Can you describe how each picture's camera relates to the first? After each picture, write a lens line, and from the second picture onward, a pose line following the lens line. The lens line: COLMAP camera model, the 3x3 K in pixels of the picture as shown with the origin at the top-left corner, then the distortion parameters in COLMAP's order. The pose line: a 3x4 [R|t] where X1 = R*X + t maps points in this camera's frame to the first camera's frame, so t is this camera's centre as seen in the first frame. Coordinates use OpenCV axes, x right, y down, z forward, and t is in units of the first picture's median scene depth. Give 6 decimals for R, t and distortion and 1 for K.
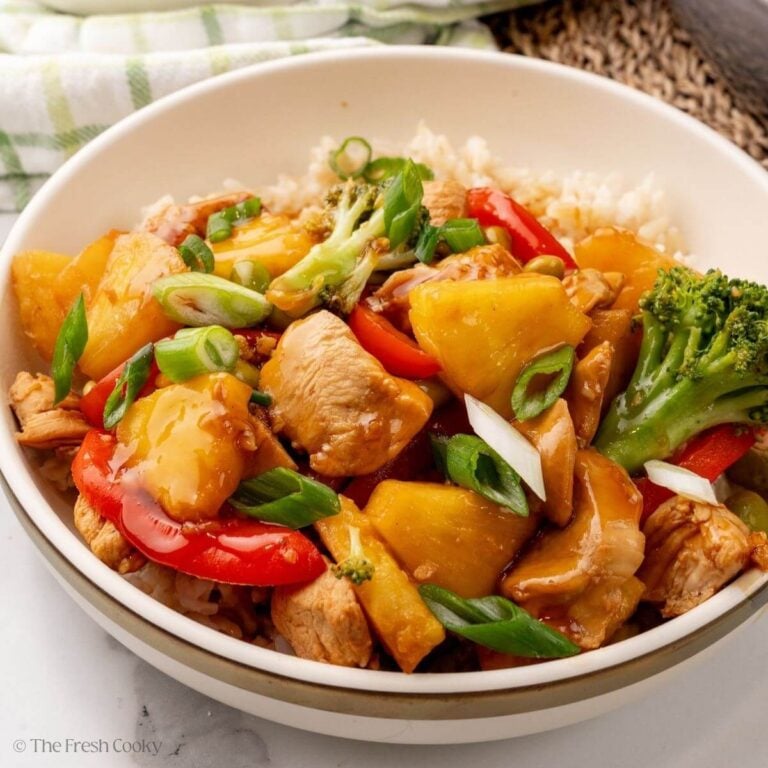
lens RADIAL K [[1199.2, 0, 383.6], [0, 1199.2, 380.0], [0, 0, 1]] dist [0.014925, 0.000000]
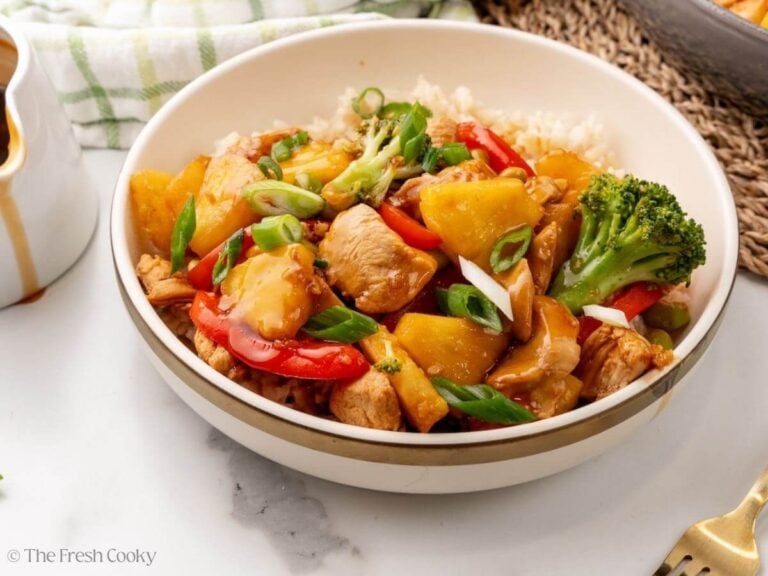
lens RADIAL K [[1289.7, 0, 384.5], [0, 1289.7, 288.3], [0, 0, 1]] dist [0.024677, 0.000000]
pose [[0.999771, -0.013823, 0.016317, -0.047269], [0.014621, 0.998650, -0.049837, 0.120045], [-0.015606, 0.050064, 0.998624, -0.550134]]
